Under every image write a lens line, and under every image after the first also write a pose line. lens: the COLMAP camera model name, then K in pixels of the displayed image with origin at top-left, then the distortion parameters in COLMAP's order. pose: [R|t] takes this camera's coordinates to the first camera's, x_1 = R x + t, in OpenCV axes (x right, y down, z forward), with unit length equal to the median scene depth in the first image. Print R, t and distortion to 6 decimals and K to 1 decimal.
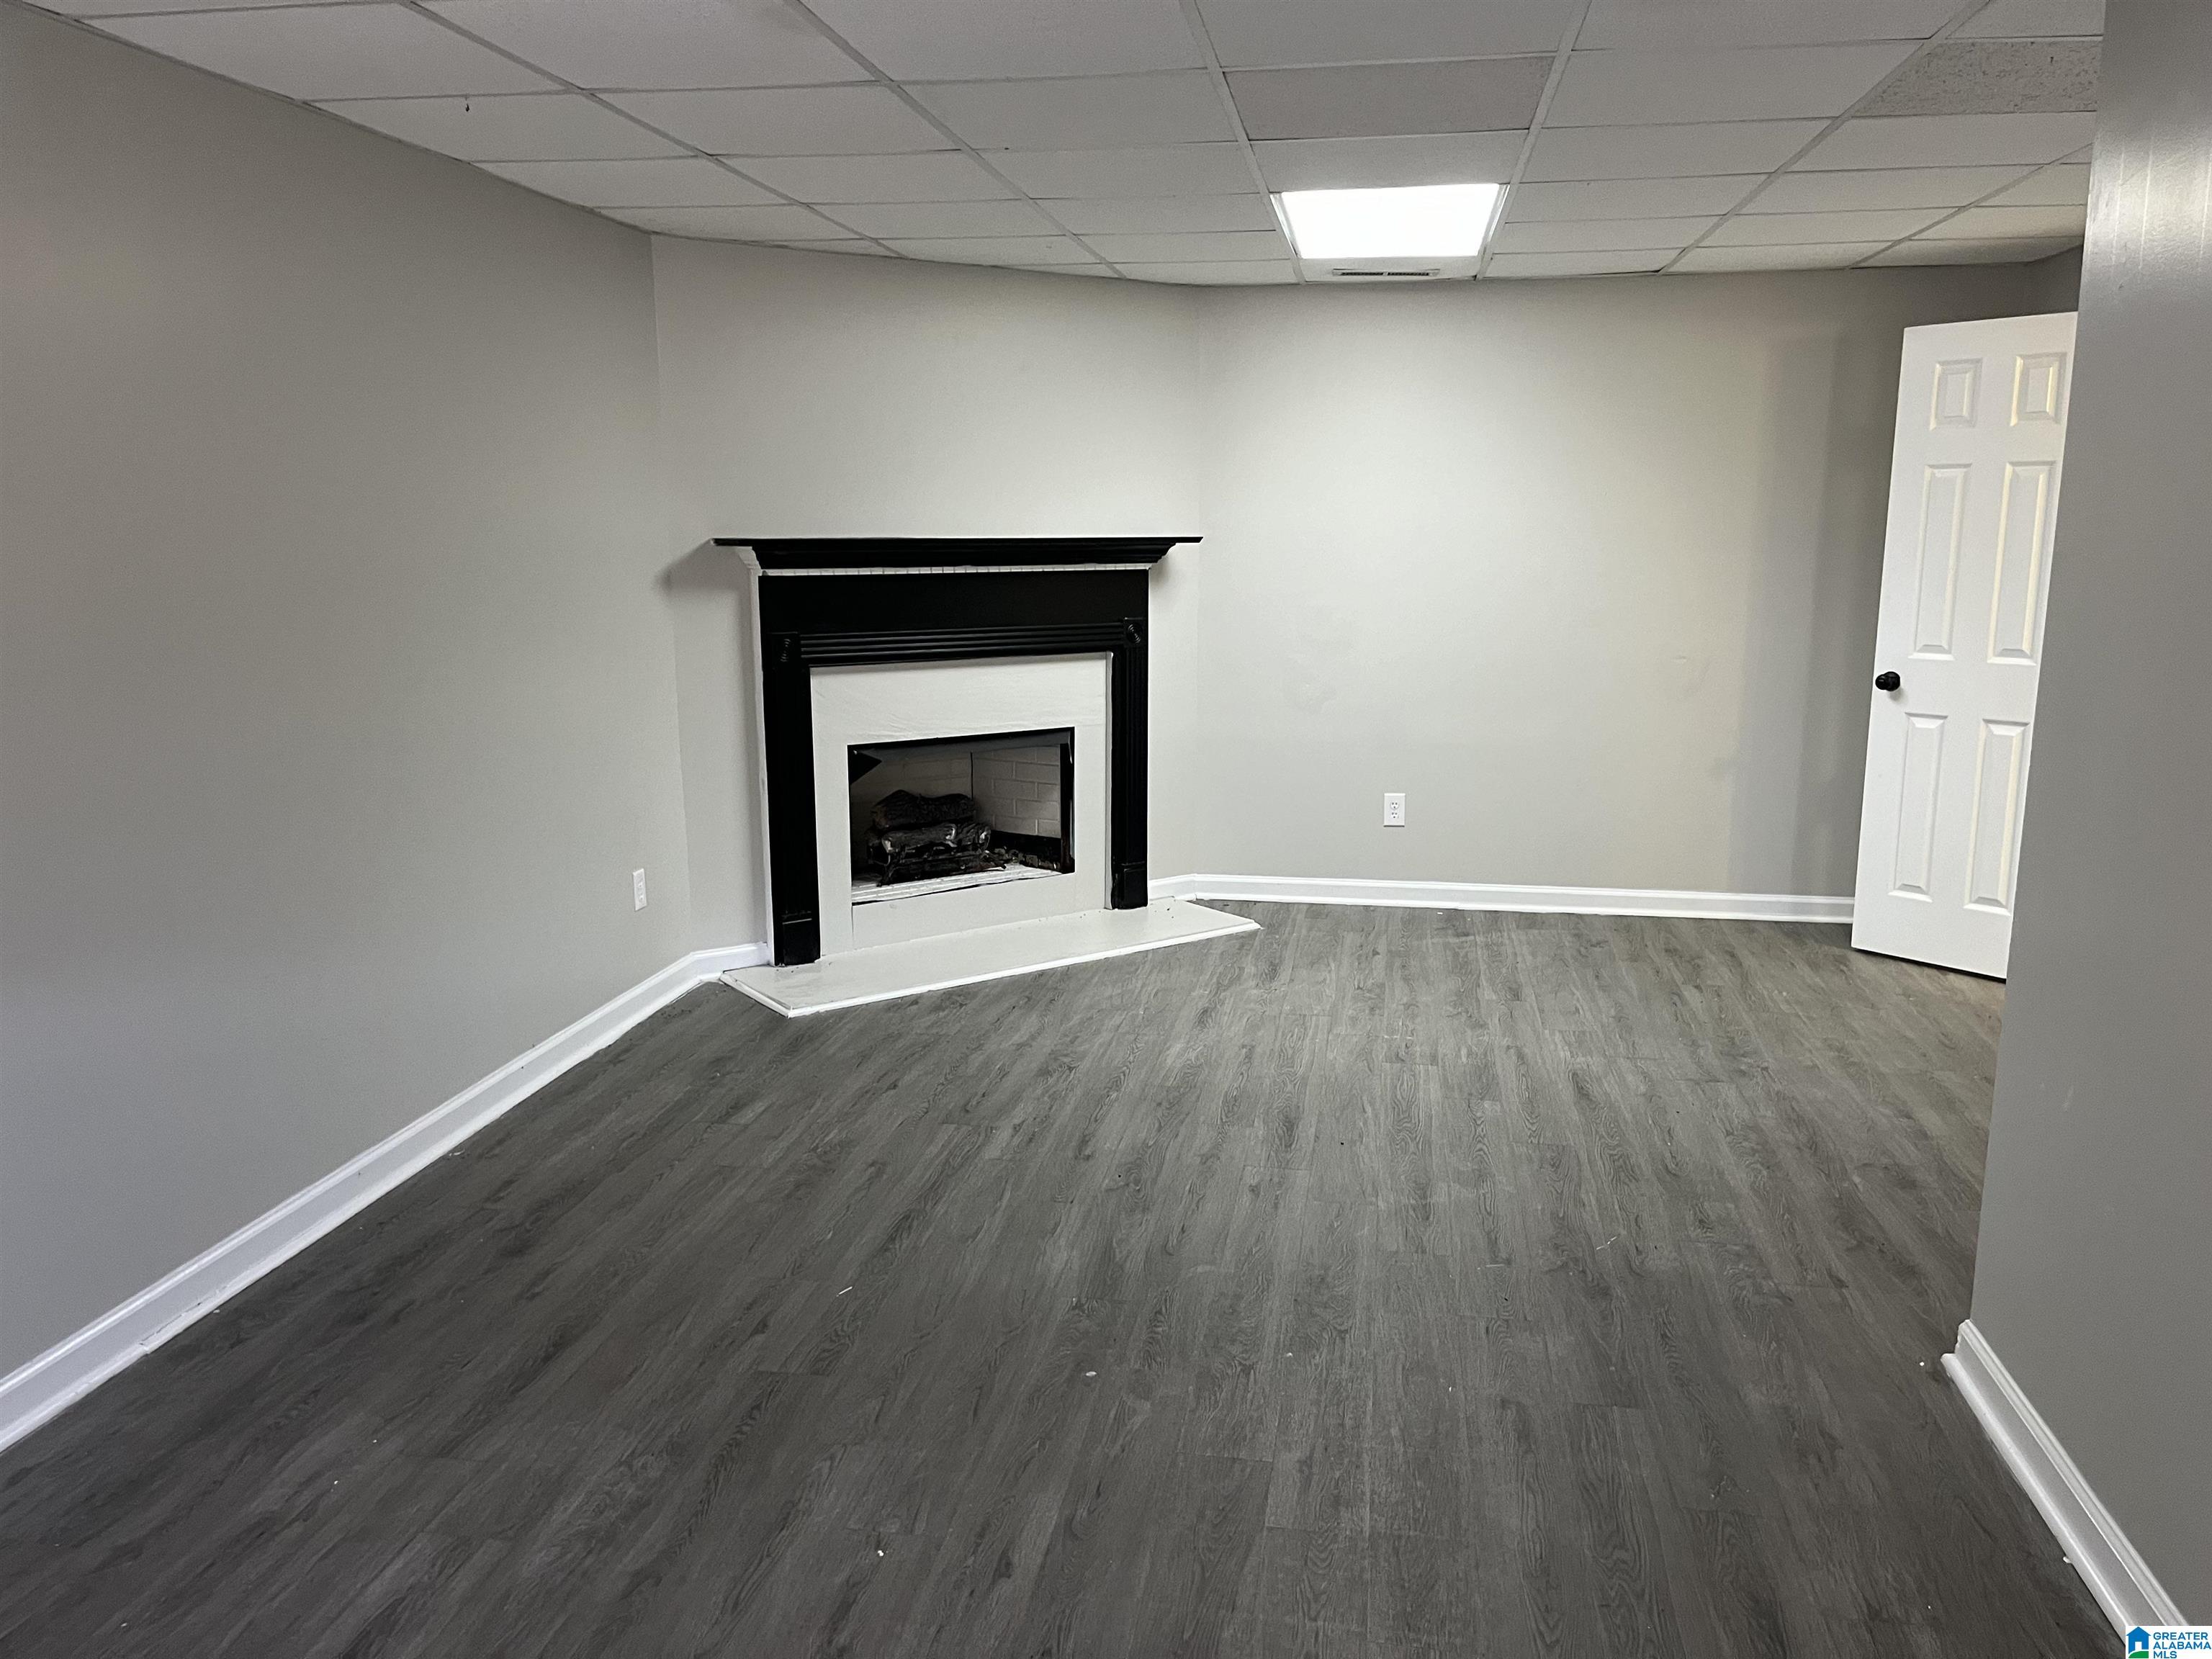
lens RADIAL K [[1661.0, 0, 1108.3], [0, 1661.0, 831.1], [0, 0, 1]] dist [0.031137, -0.008747]
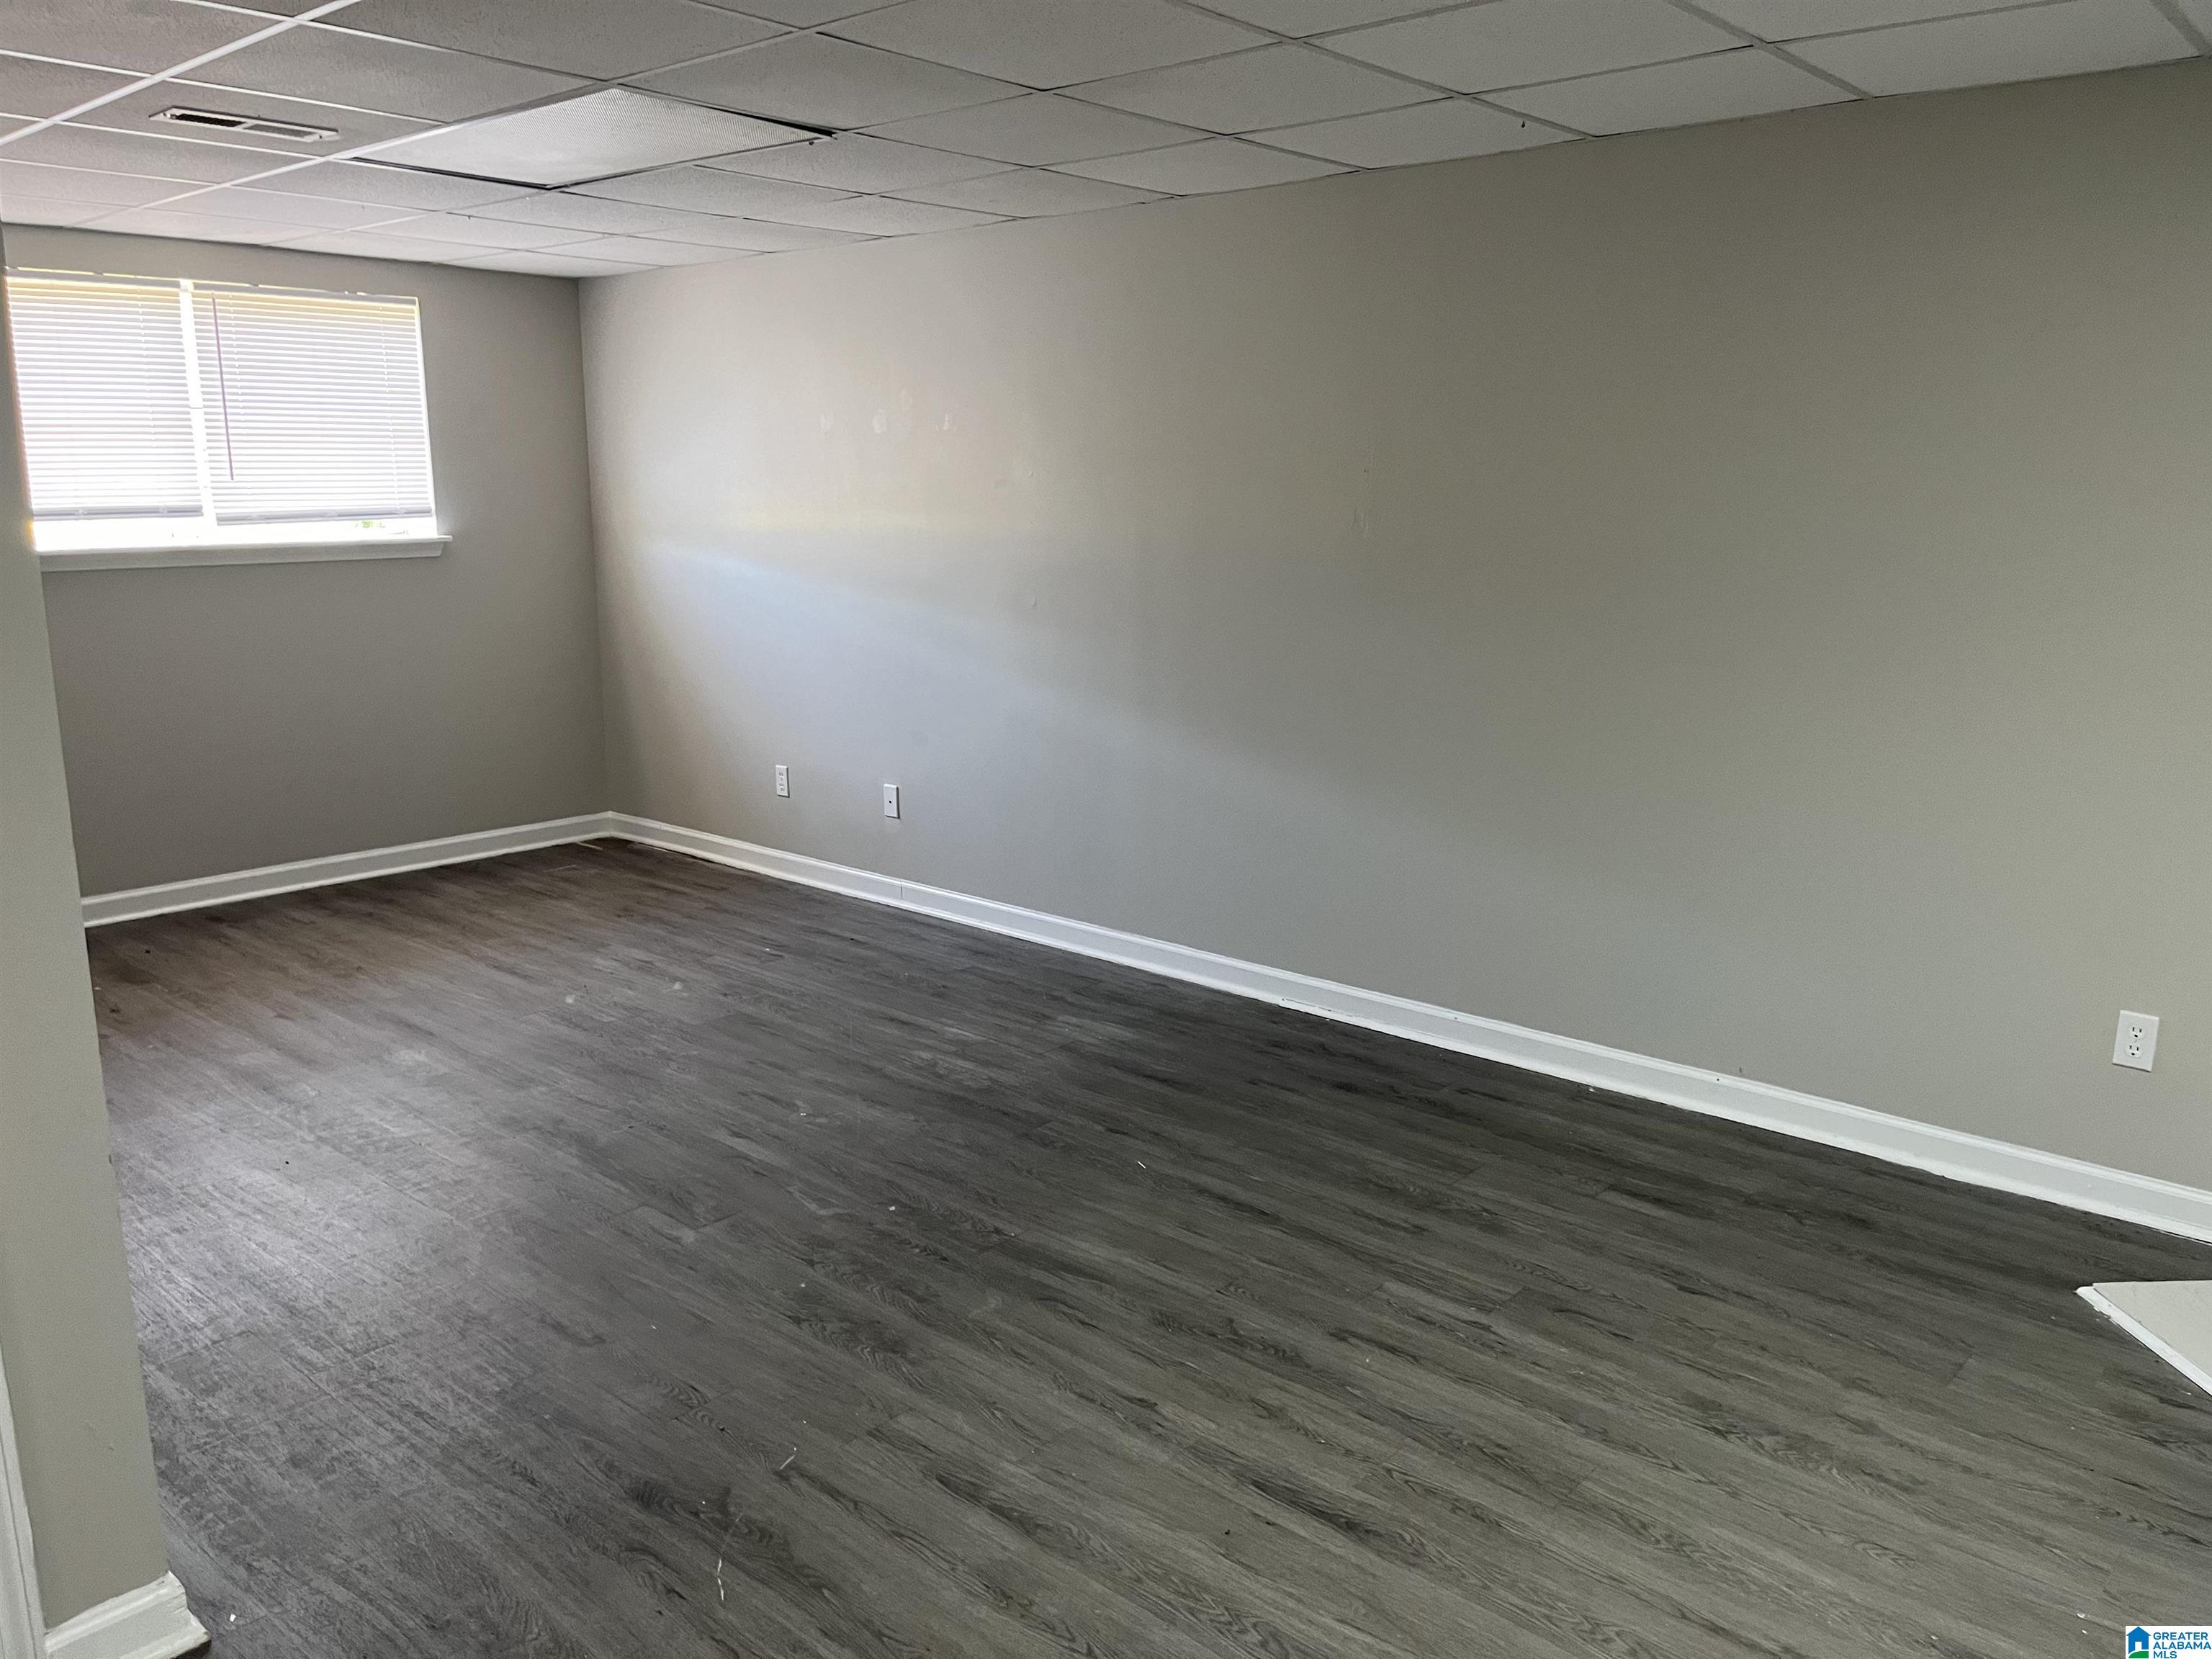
lens RADIAL K [[1661.0, 0, 1106.9], [0, 1661.0, 831.0], [0, 0, 1]] dist [0.031137, -0.008747]
pose [[-0.521698, 0.177859, -0.834385, 0.641638], [-0.162701, 0.939335, 0.301959, -0.237501], [0.837472, 0.293286, -0.461111, 1.189936]]
